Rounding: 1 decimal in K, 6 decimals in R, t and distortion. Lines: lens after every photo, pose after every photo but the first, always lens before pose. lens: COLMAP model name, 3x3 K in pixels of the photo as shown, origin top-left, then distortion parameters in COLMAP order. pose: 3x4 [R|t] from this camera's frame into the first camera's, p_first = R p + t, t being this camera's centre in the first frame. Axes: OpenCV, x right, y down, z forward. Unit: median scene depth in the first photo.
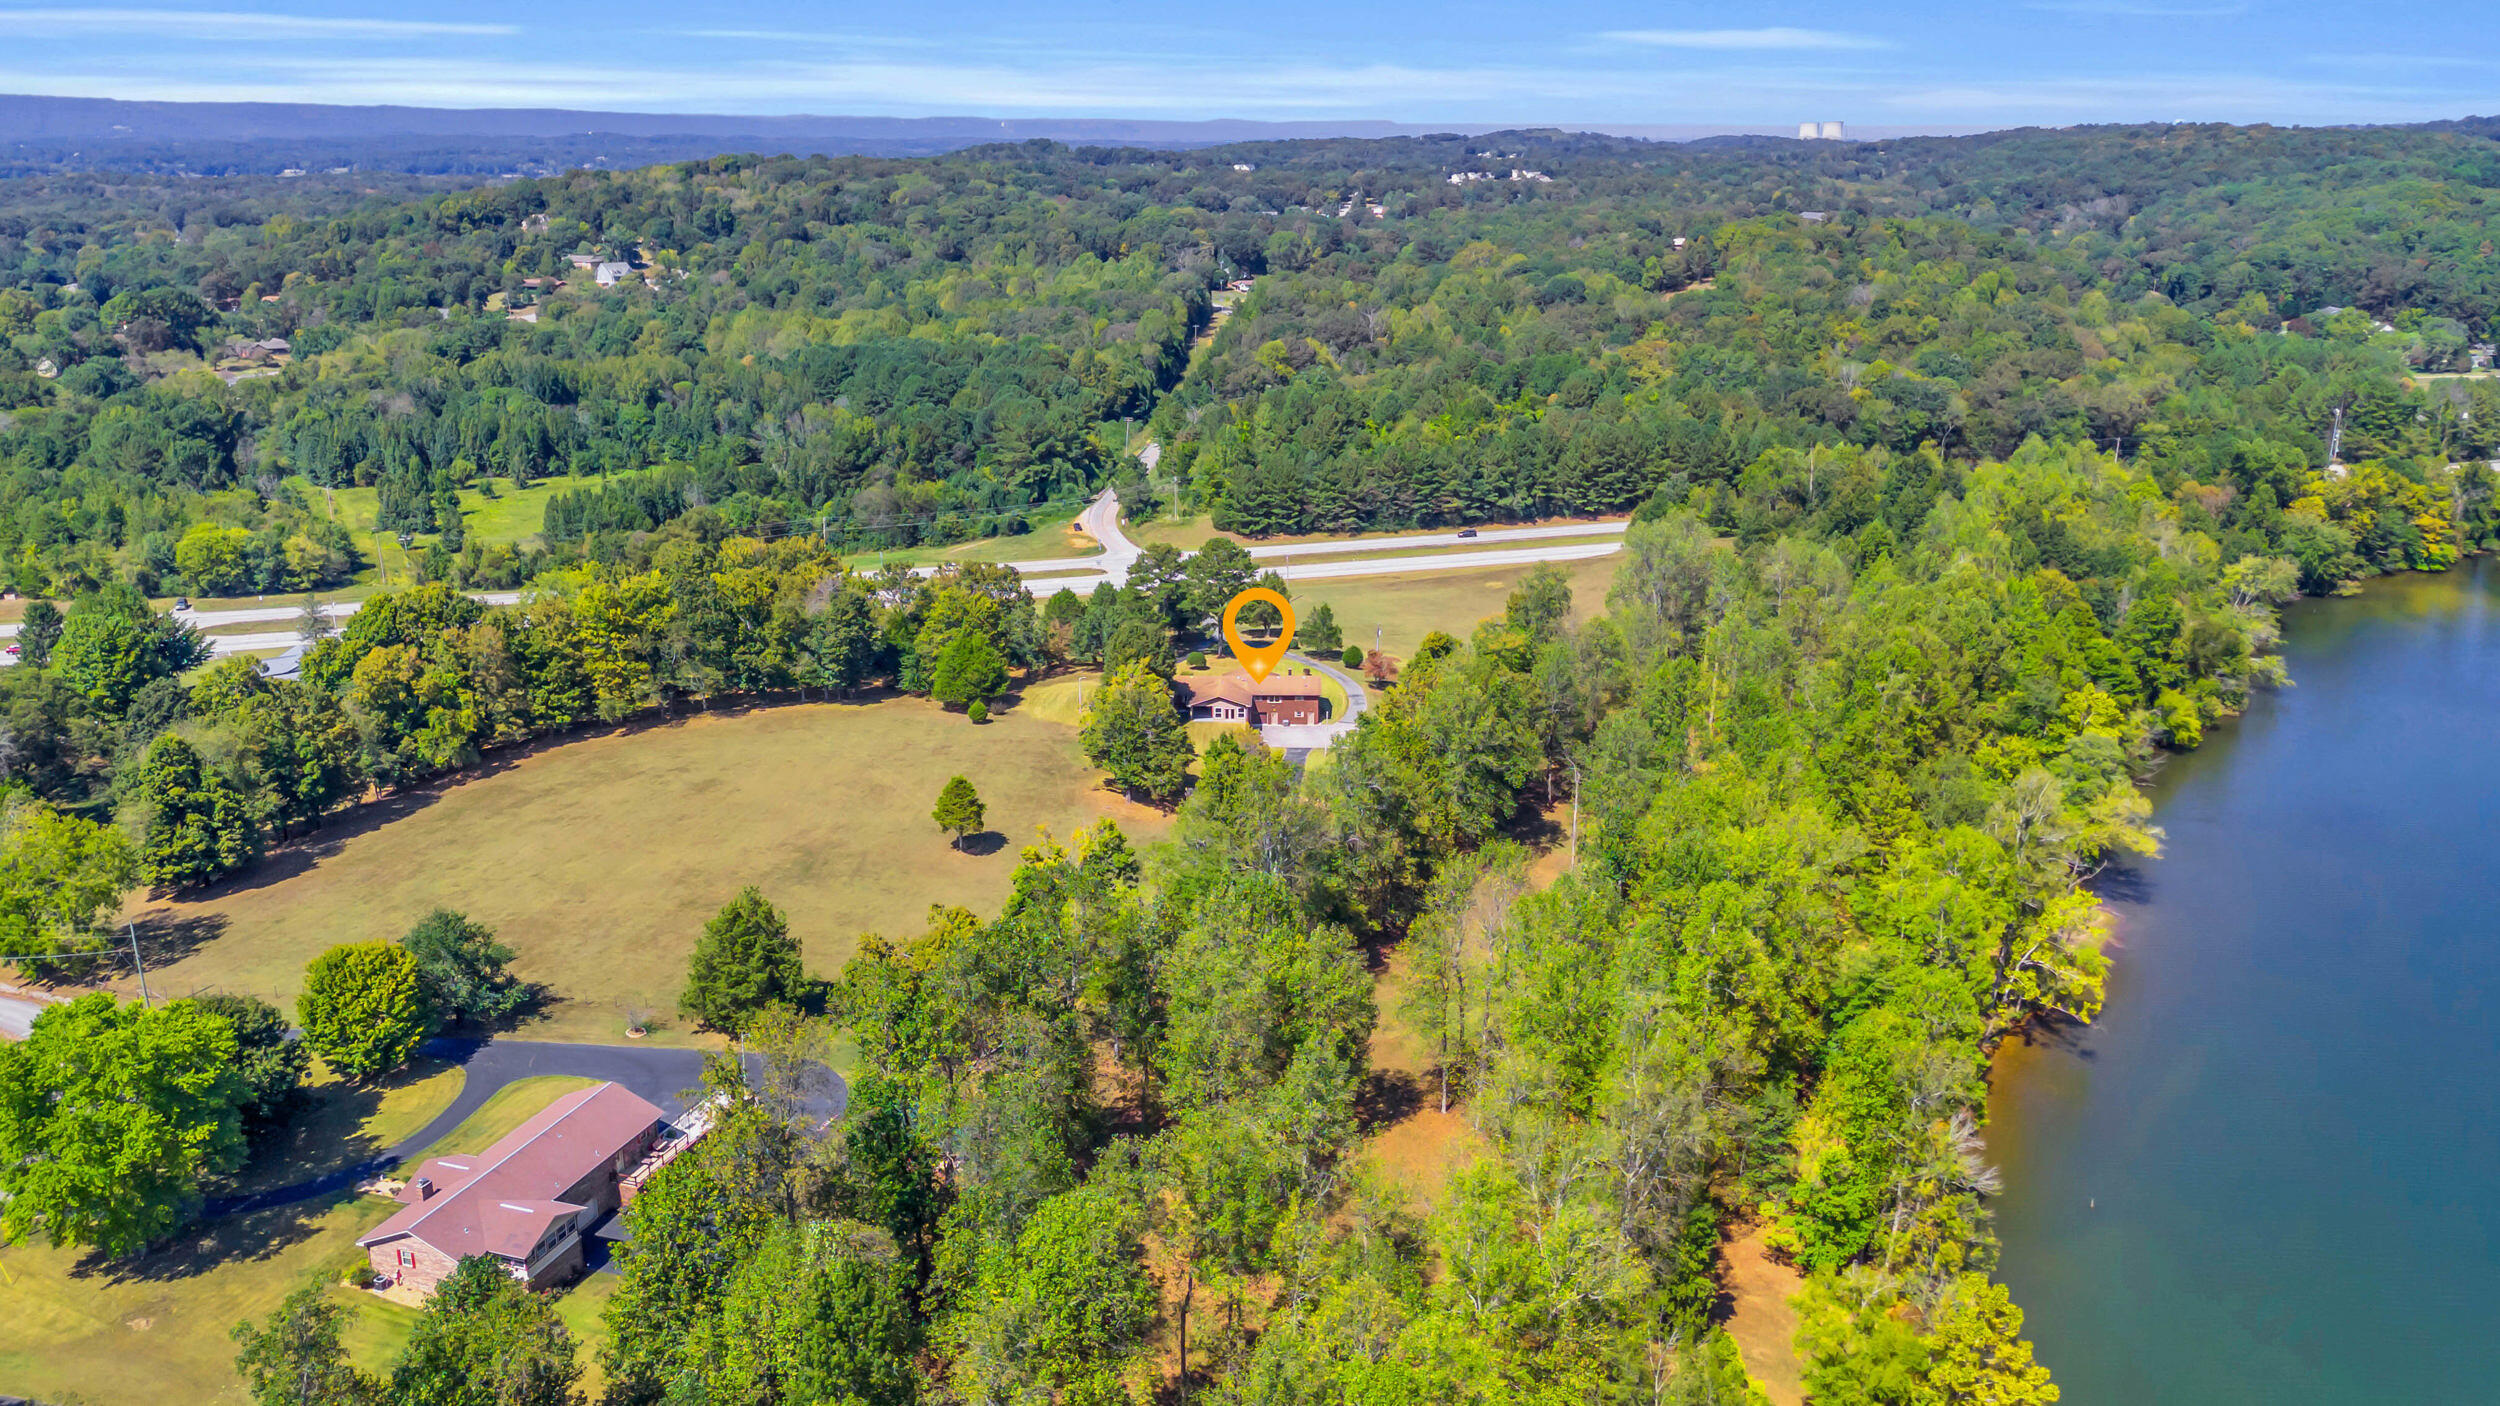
lens RADIAL K [[1844.5, 0, 1250.0], [0, 1844.5, 703.0], [0, 0, 1]] dist [0.092772, -0.106496]
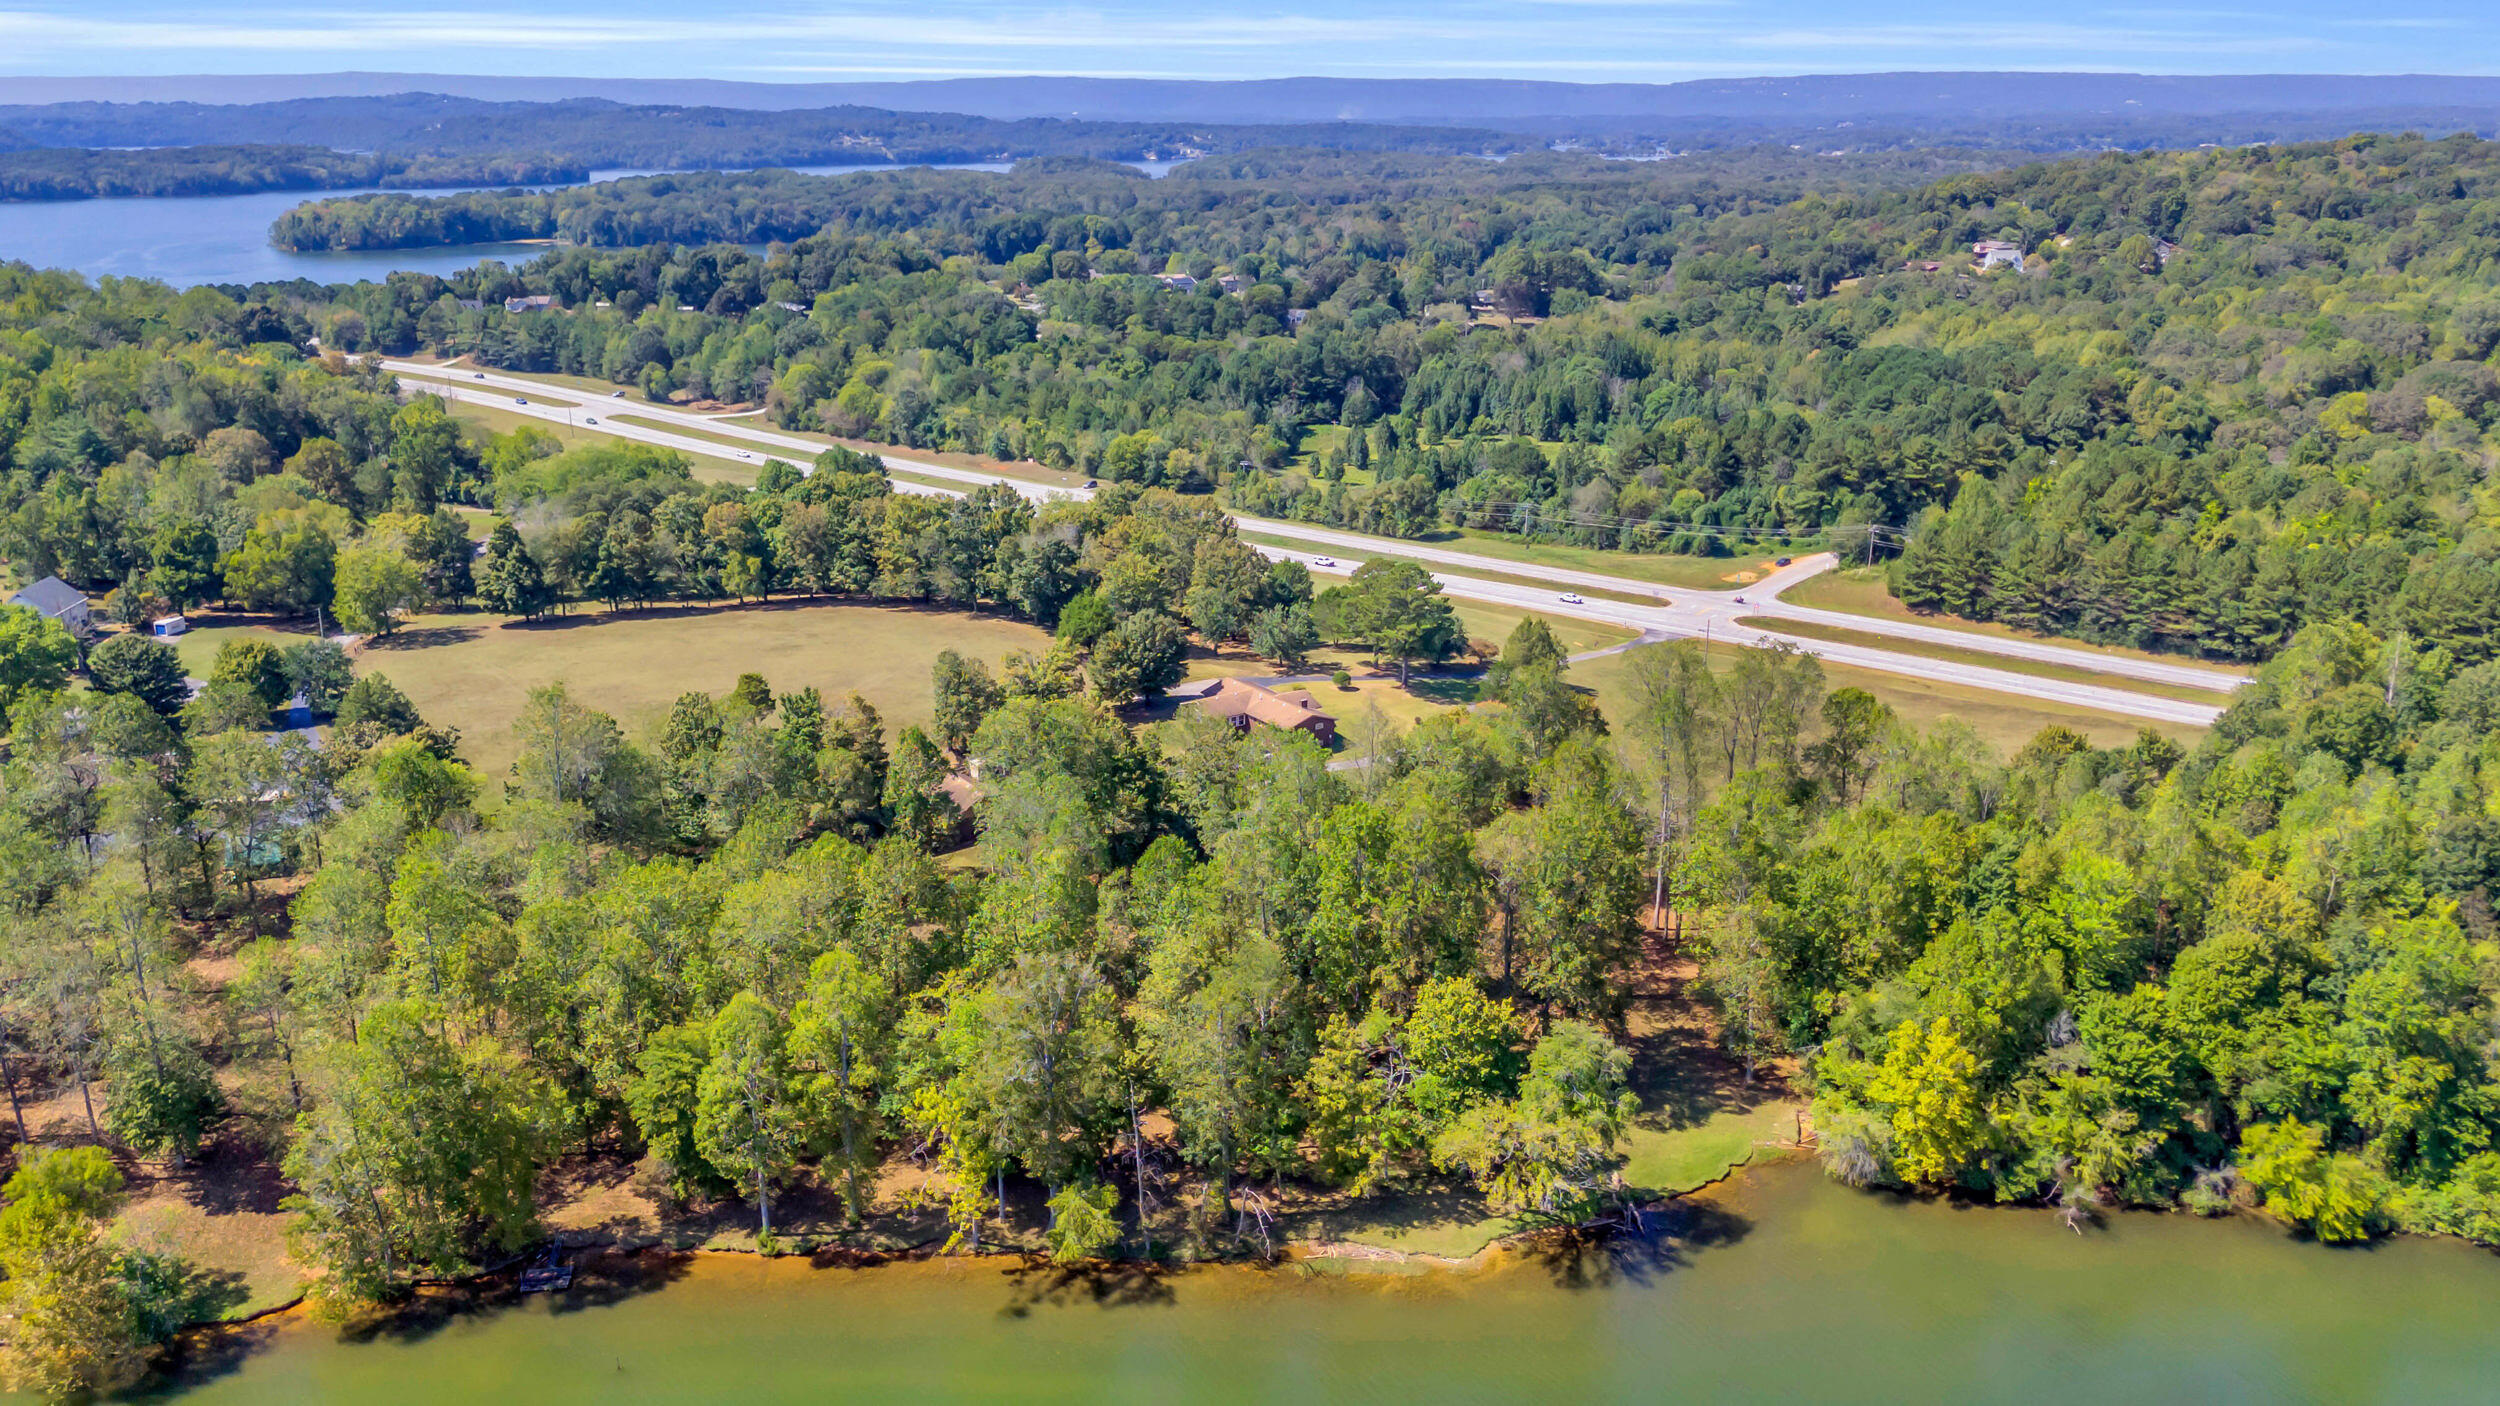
lens RADIAL K [[1844.5, 0, 1250.0], [0, 1844.5, 703.0], [0, 0, 1]] dist [0.092772, -0.106496]
pose [[0.605659, 0.248025, -0.756082, 0.461018], [-0.239596, 0.962928, 0.123951, -0.081672], [0.758796, 0.106082, 0.642632, 0.237704]]
